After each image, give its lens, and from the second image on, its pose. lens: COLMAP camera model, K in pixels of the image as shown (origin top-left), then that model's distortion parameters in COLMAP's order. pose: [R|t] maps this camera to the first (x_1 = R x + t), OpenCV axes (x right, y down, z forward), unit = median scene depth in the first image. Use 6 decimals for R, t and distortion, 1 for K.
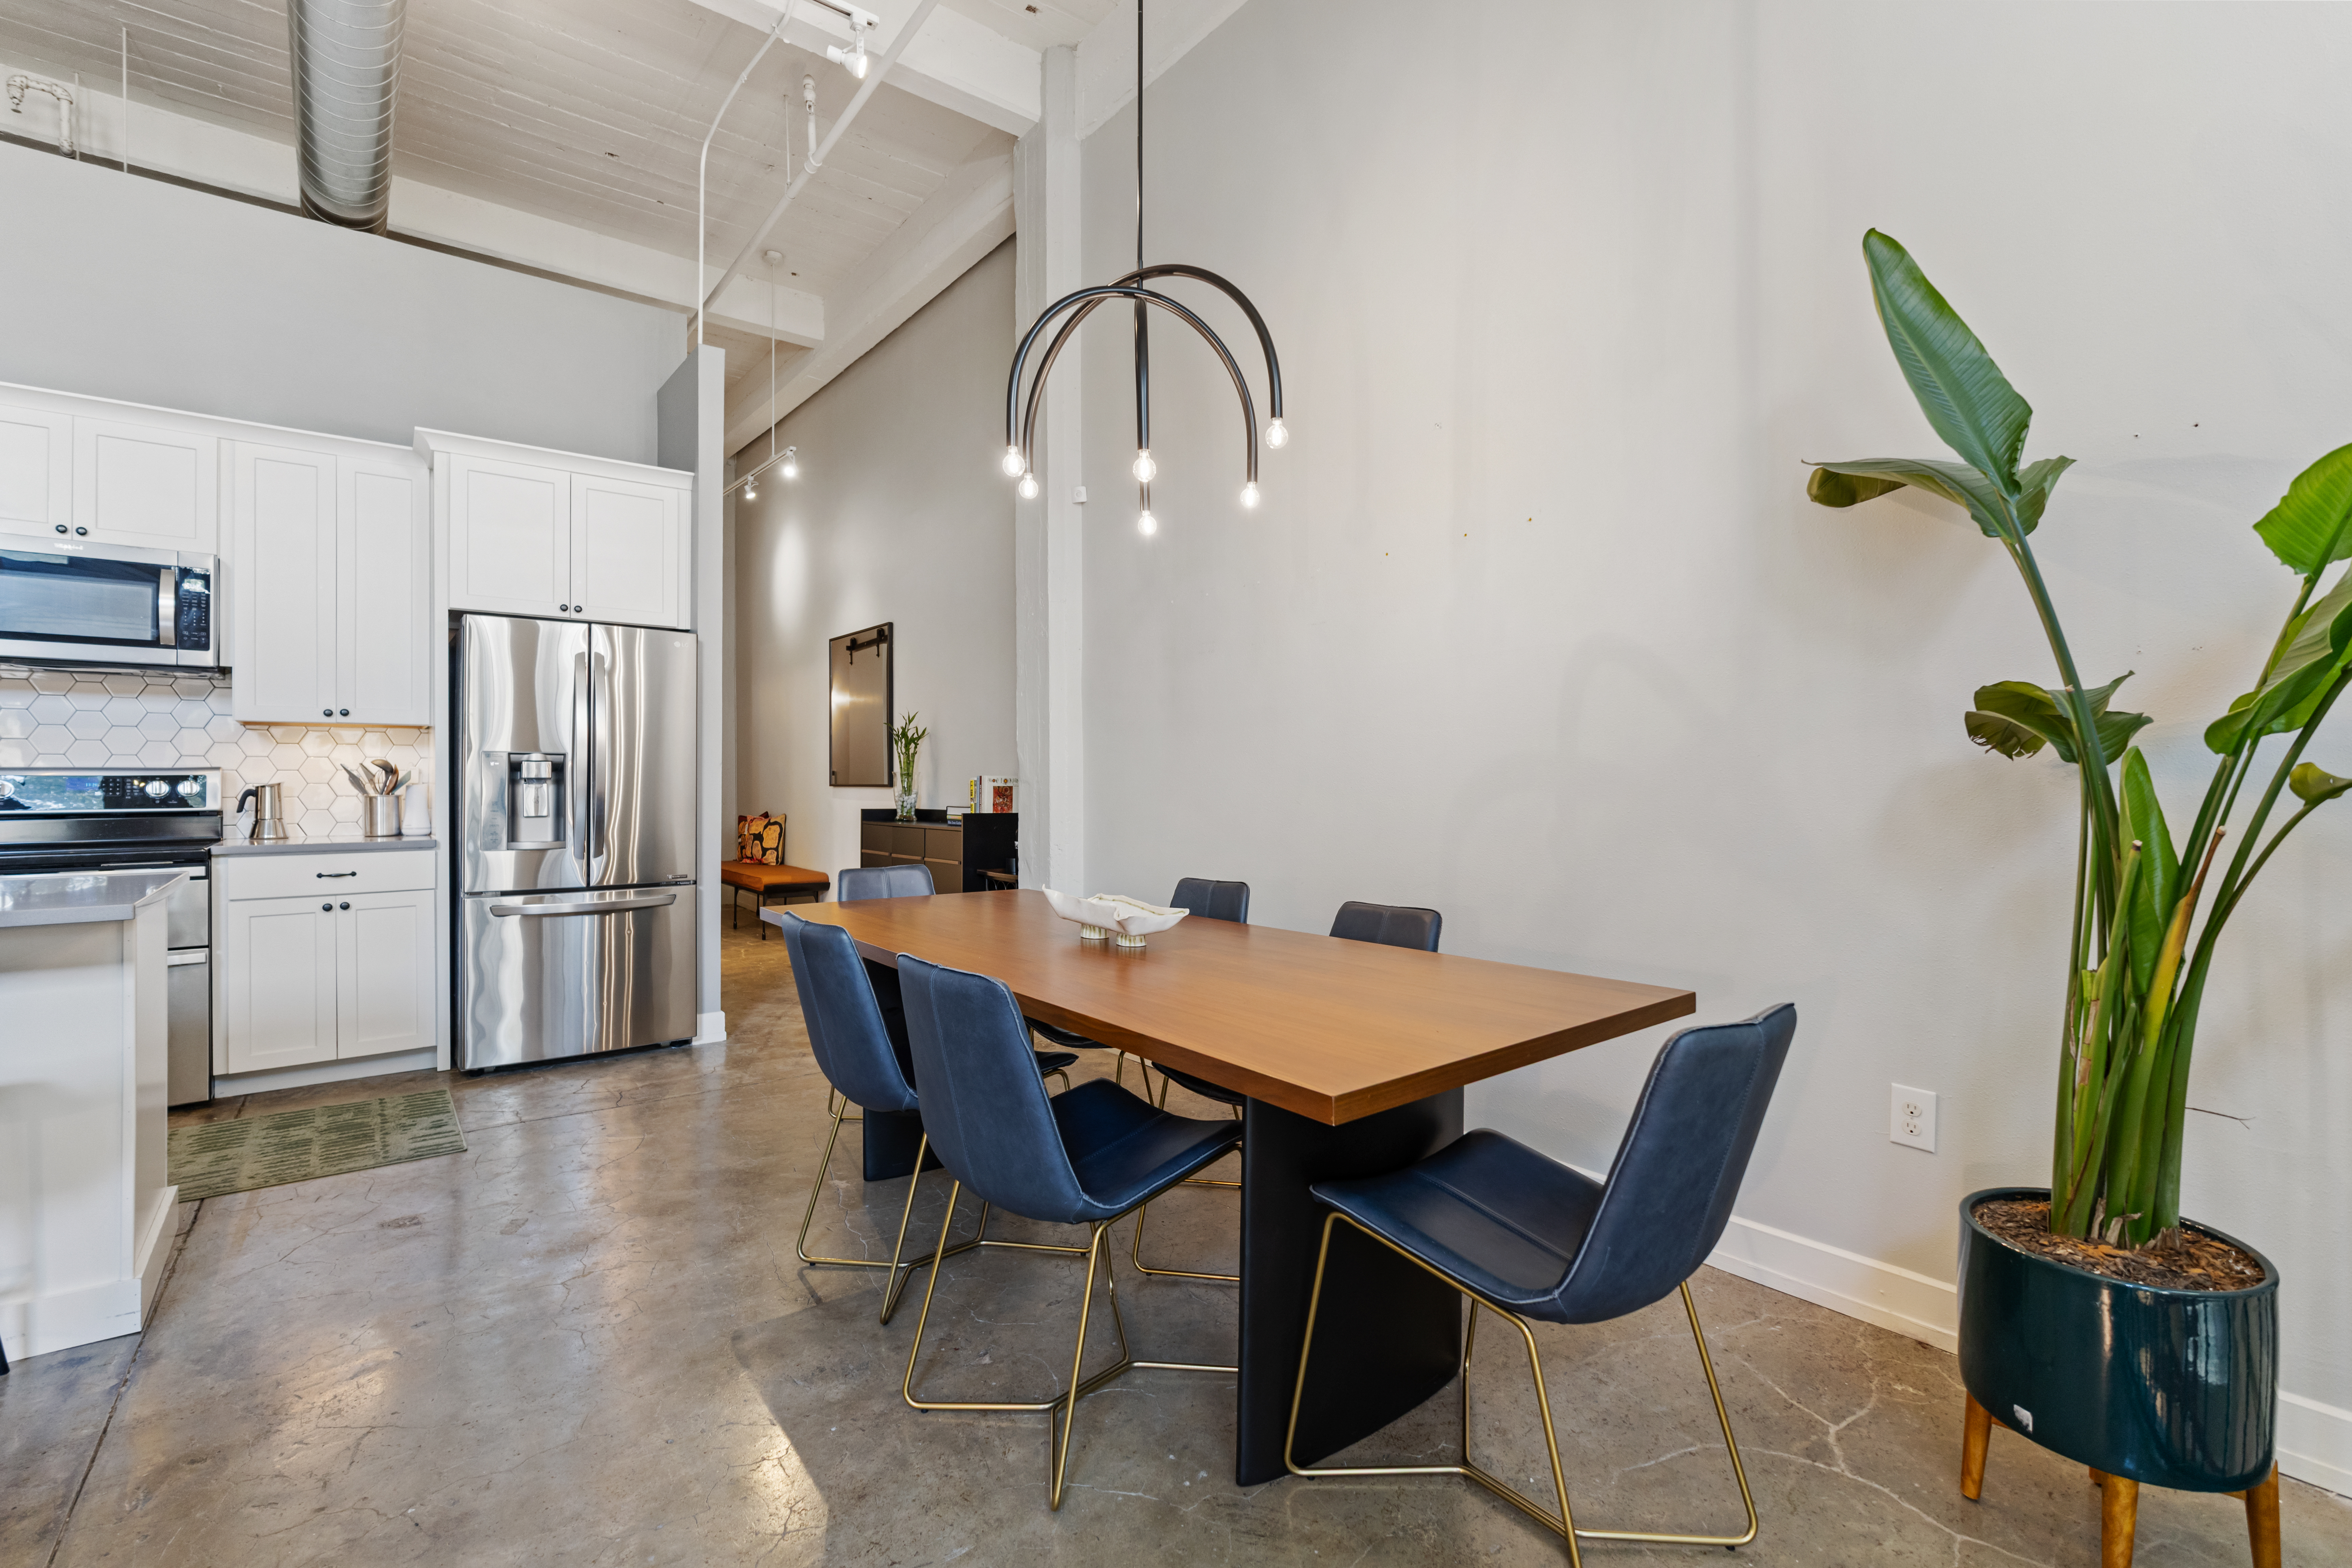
lens RADIAL K [[1047.8, 0, 1187.4], [0, 1047.8, 790.6], [0, 0, 1]] dist [-0.002989, 0.000568]
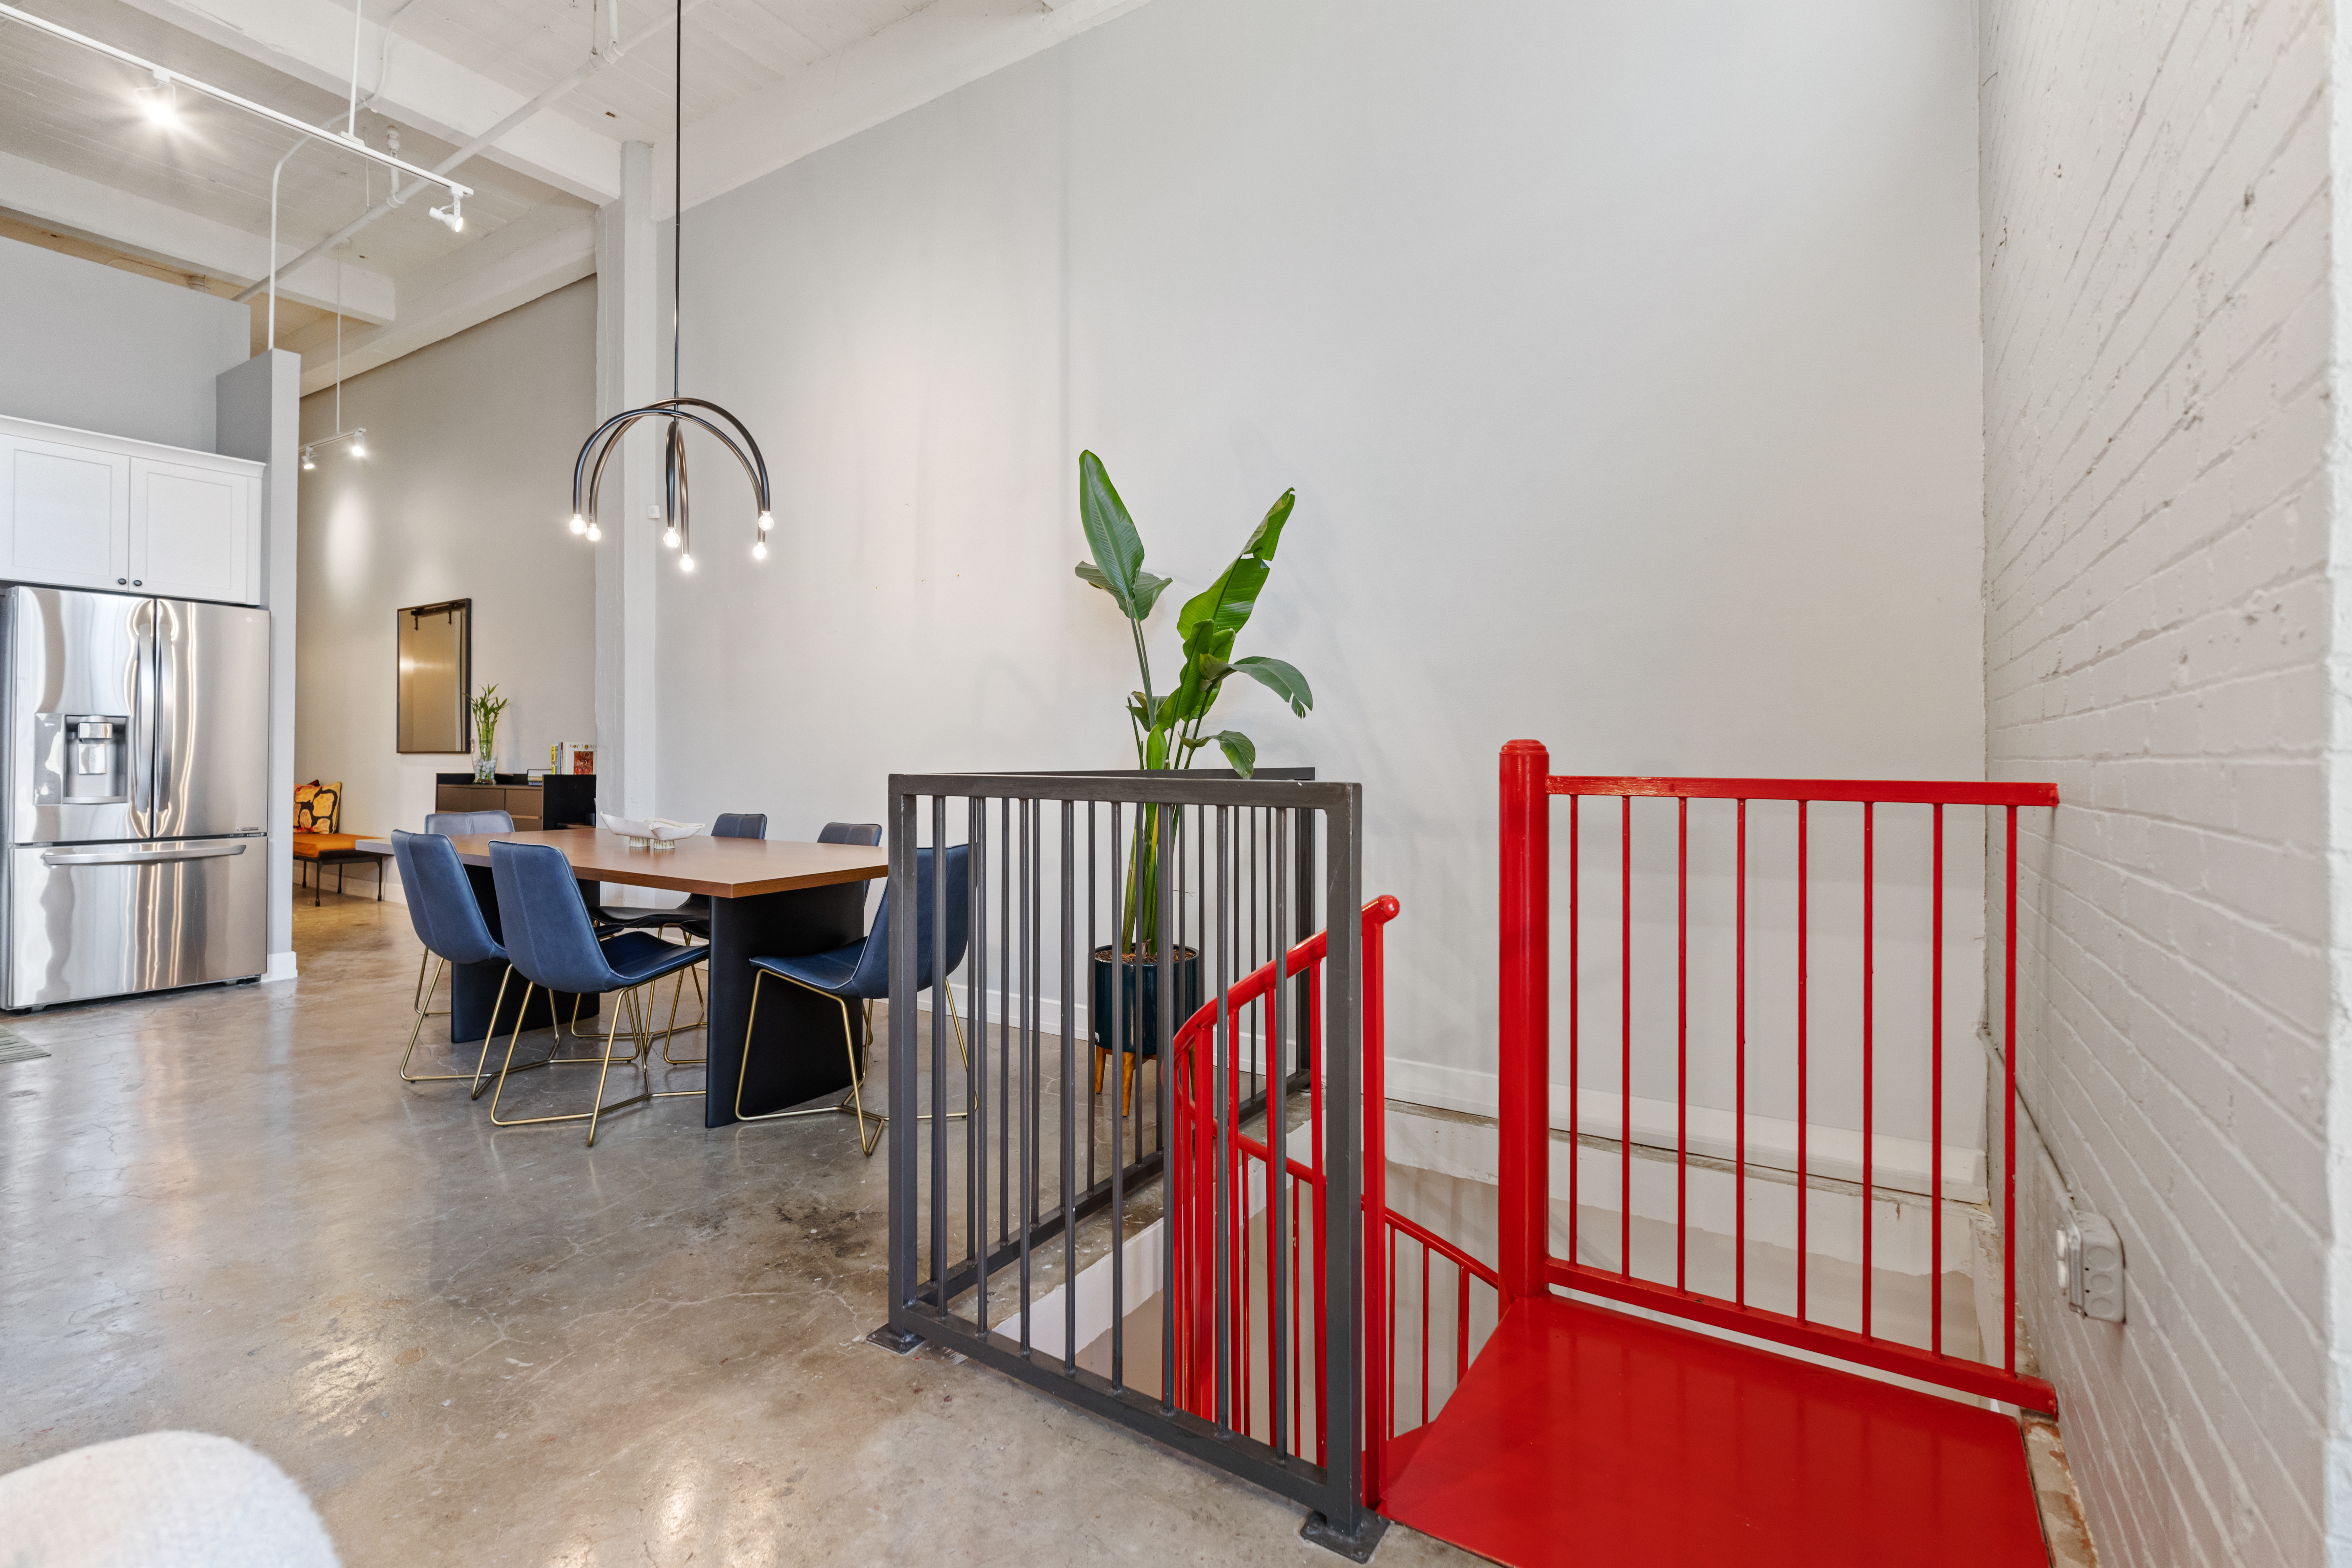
lens RADIAL K [[1047.8, 0, 1184.2], [0, 1047.8, 758.8], [0, 0, 1]] dist [-0.002989, 0.000568]
pose [[0.945428, 0.003469, 0.325814, 0.083807], [-0.000699, 0.999963, -0.008618, 0.015558], [-0.325832, 0.007920, 0.945395, -0.346412]]
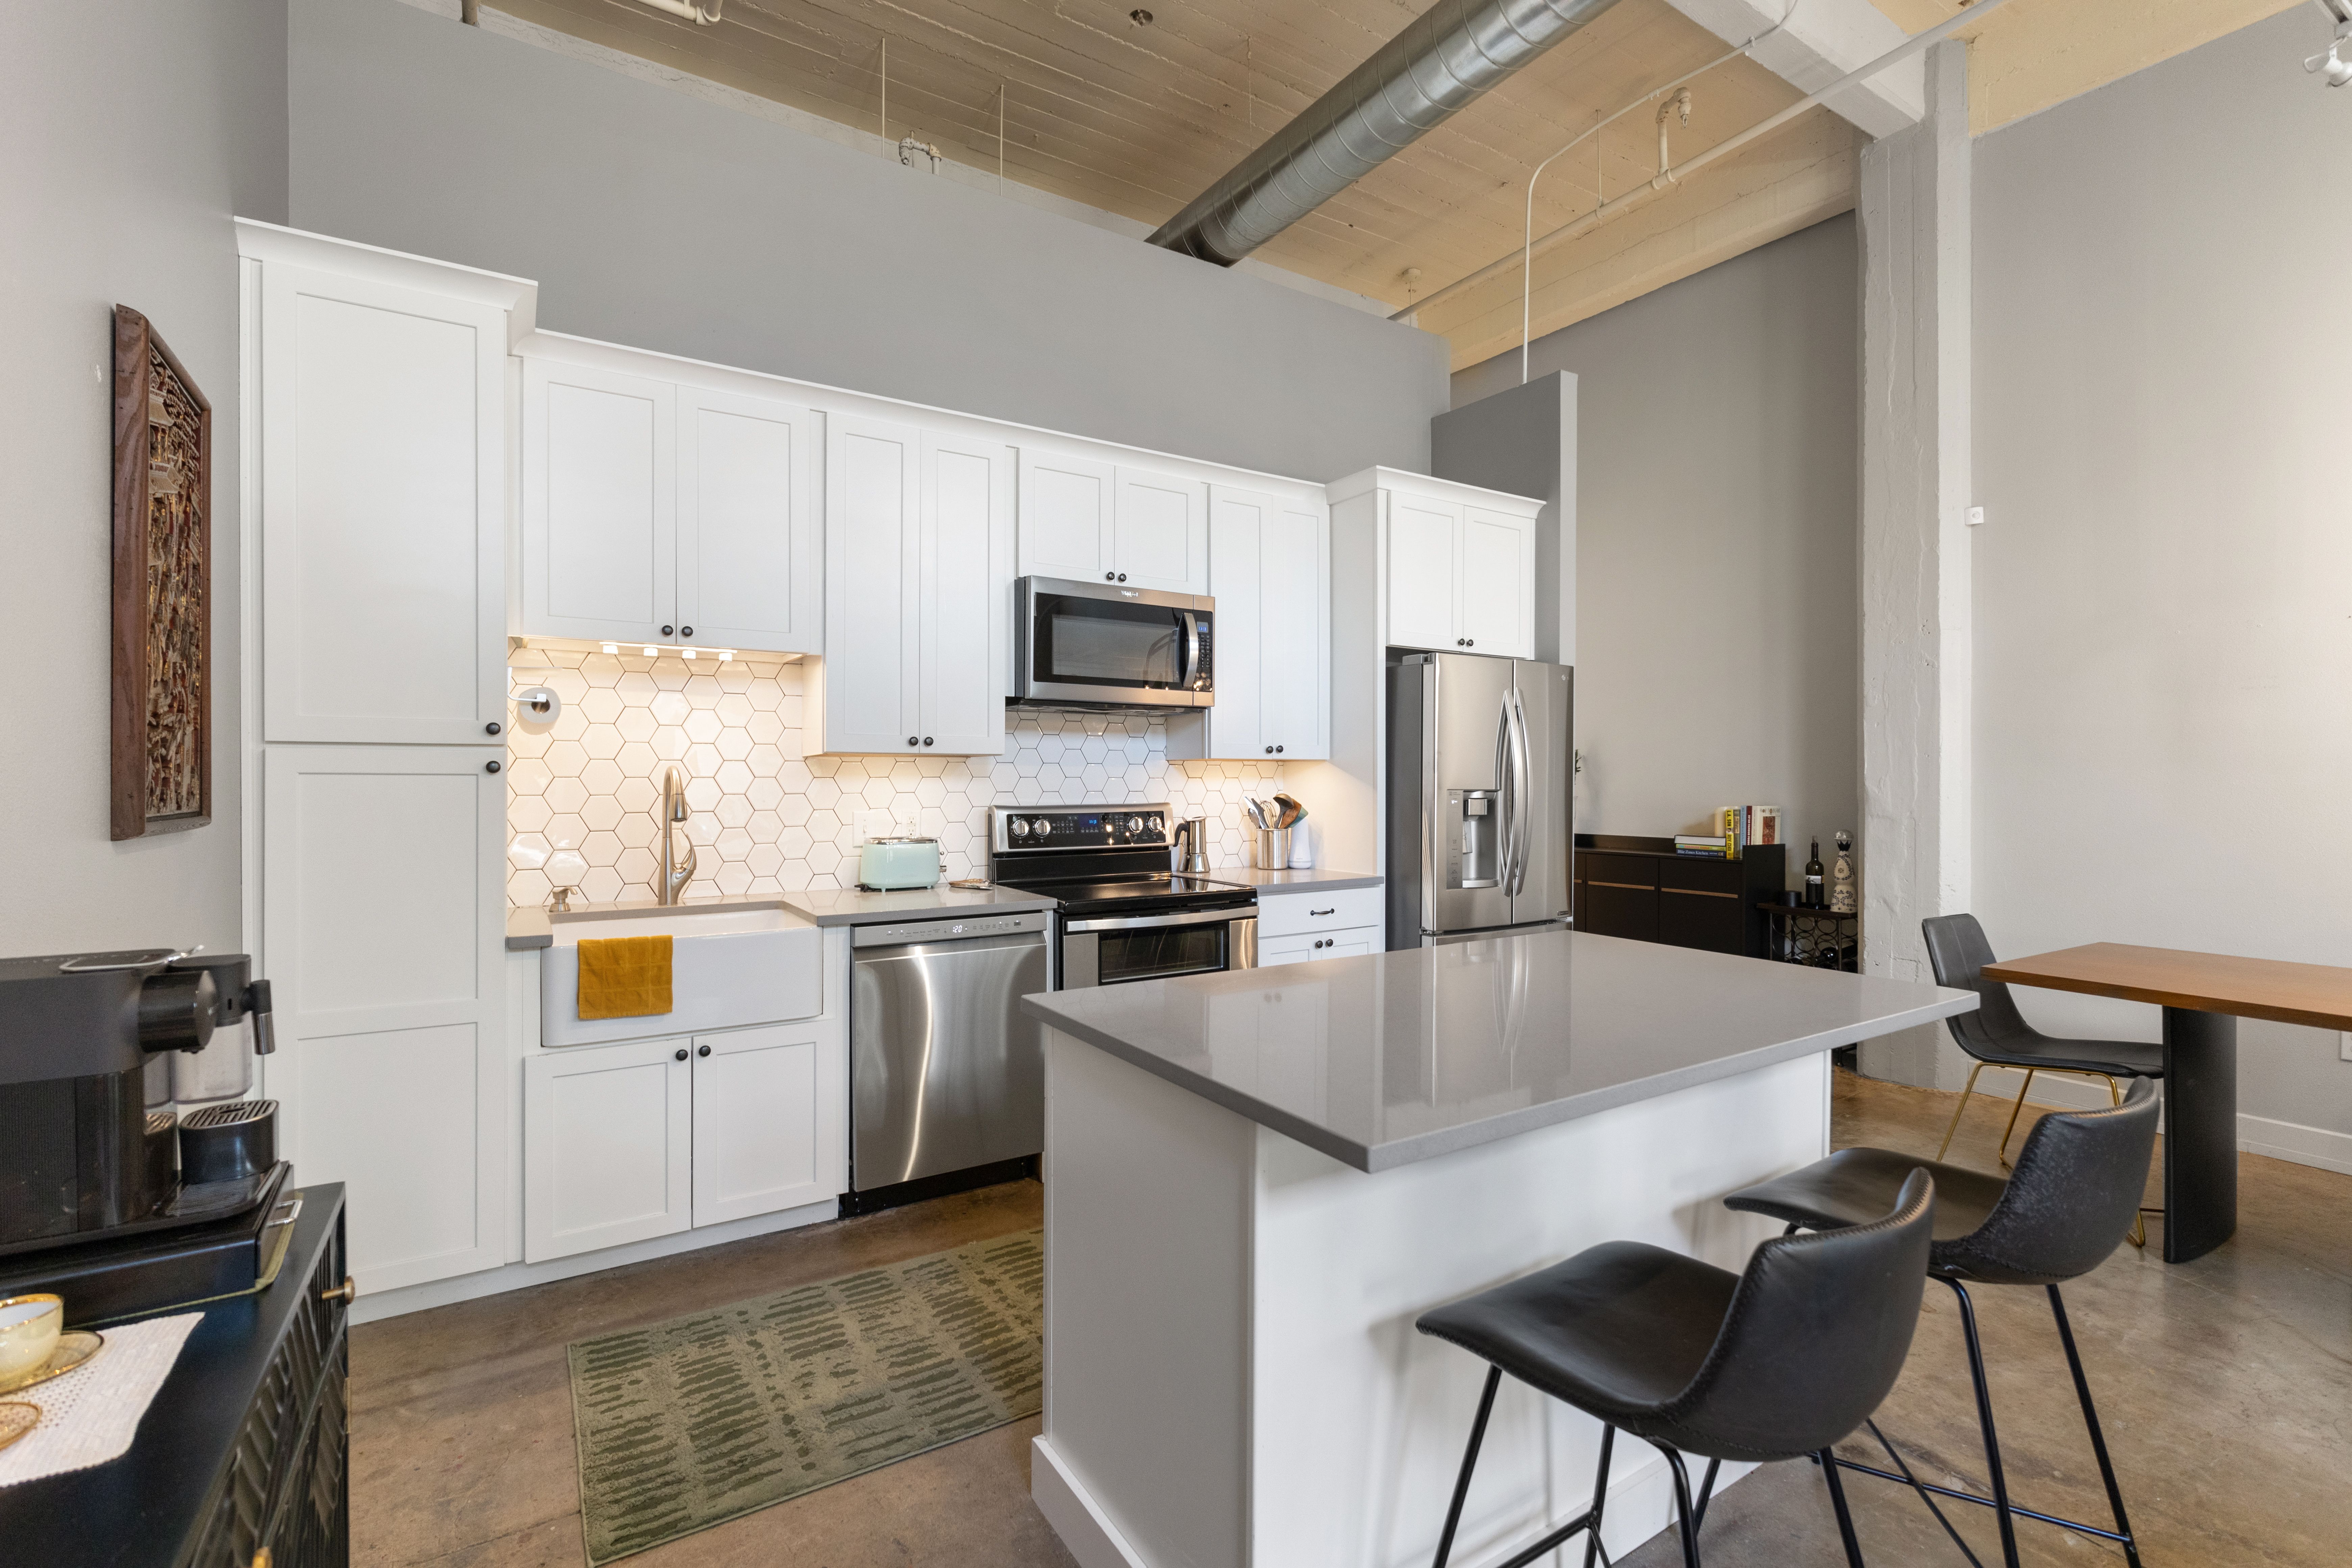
lens RADIAL K [[1047.8, 0, 1175.0], [0, 1047.8, 794.5], [0, 0, 1]] dist [-0.002989, 0.000568]
pose [[0.994533, 0.007746, -0.104130, -0.699356], [-0.006500, 0.999903, 0.012305, -0.036989], [0.104216, -0.011560, 0.994488, -0.017700]]
